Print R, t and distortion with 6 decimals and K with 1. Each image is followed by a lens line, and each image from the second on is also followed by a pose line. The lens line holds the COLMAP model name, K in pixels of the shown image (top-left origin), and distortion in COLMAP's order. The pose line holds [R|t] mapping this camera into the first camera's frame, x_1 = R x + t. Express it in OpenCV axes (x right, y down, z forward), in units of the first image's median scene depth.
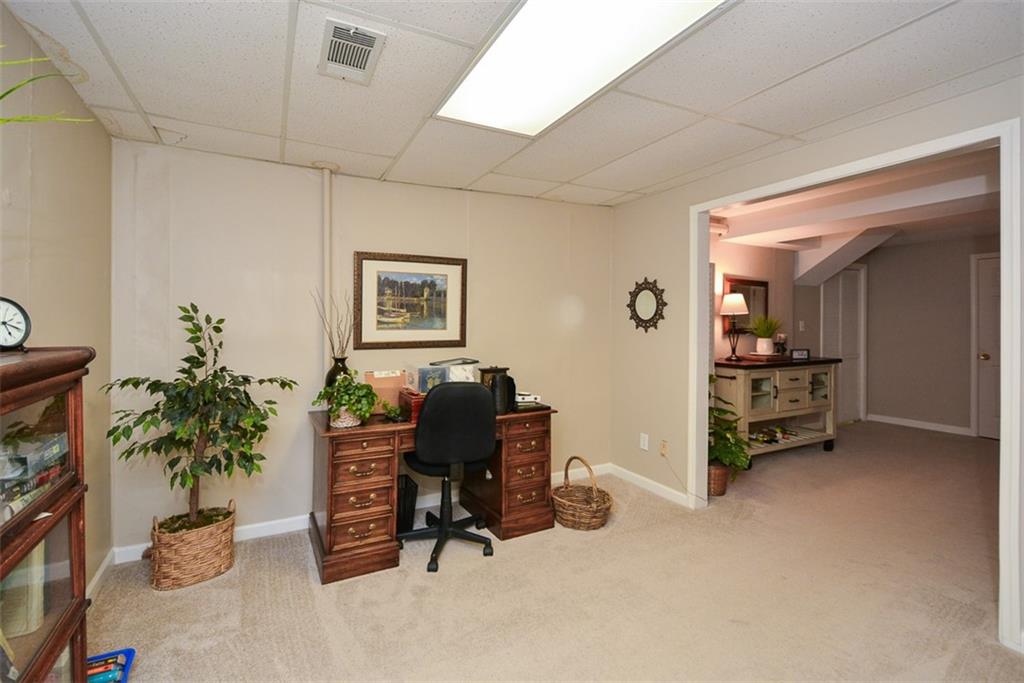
lens RADIAL K [[460.5, 0, 509.1], [0, 460.5, 323.8], [0, 0, 1]] dist [0.022706, -0.014184]
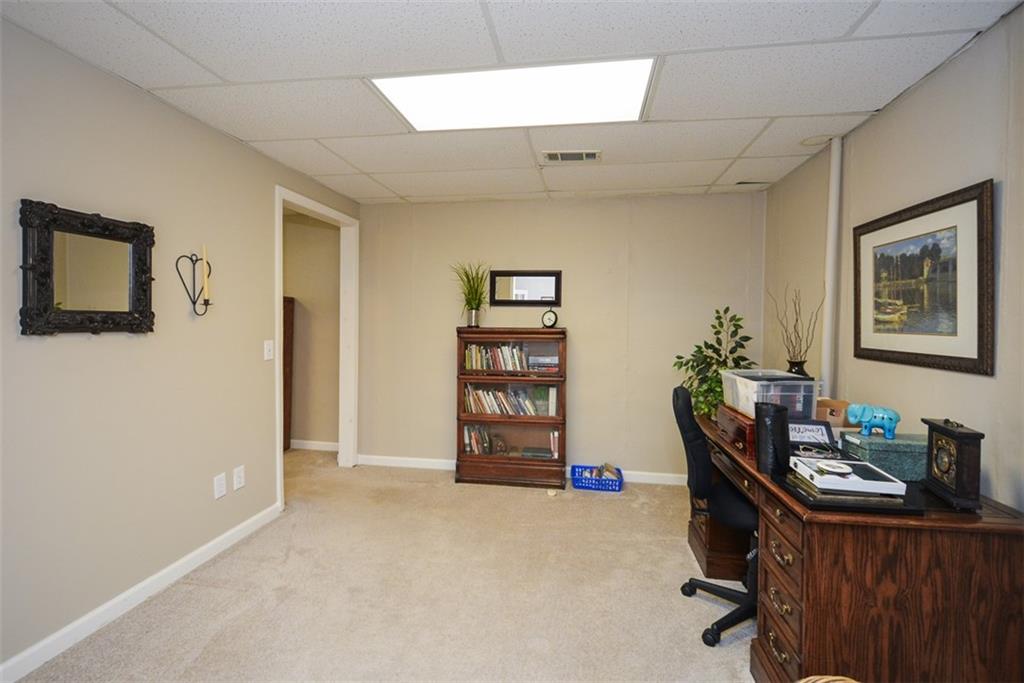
lens RADIAL K [[460.5, 0, 509.1], [0, 460.5, 323.8], [0, 0, 1]] dist [0.022706, -0.014184]
pose [[-0.601992, -0.001402, -0.798501, 0.553635], [-0.013027, 0.999883, 0.008065, 0.002007], [0.798395, 0.015257, -0.601940, 0.910680]]
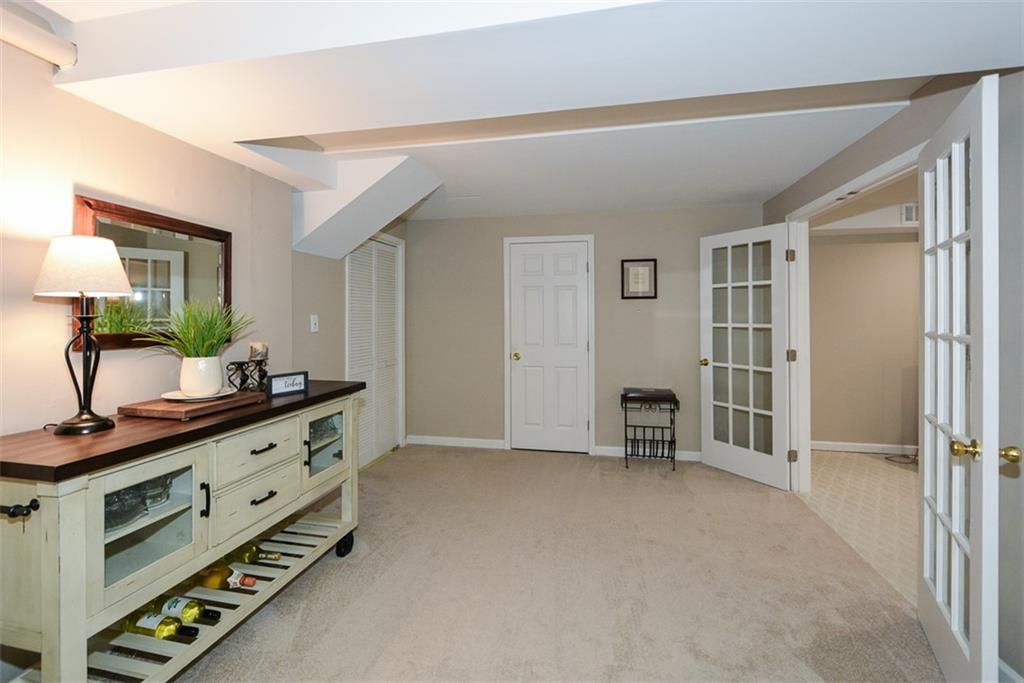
lens RADIAL K [[460.5, 0, 509.1], [0, 460.5, 323.8], [0, 0, 1]] dist [0.022706, -0.014184]
pose [[0.648036, -0.012058, 0.761514, 0.569427], [0.001228, 0.999890, 0.014787, -0.005551], [-0.761609, -0.008647, 0.647980, 0.711724]]
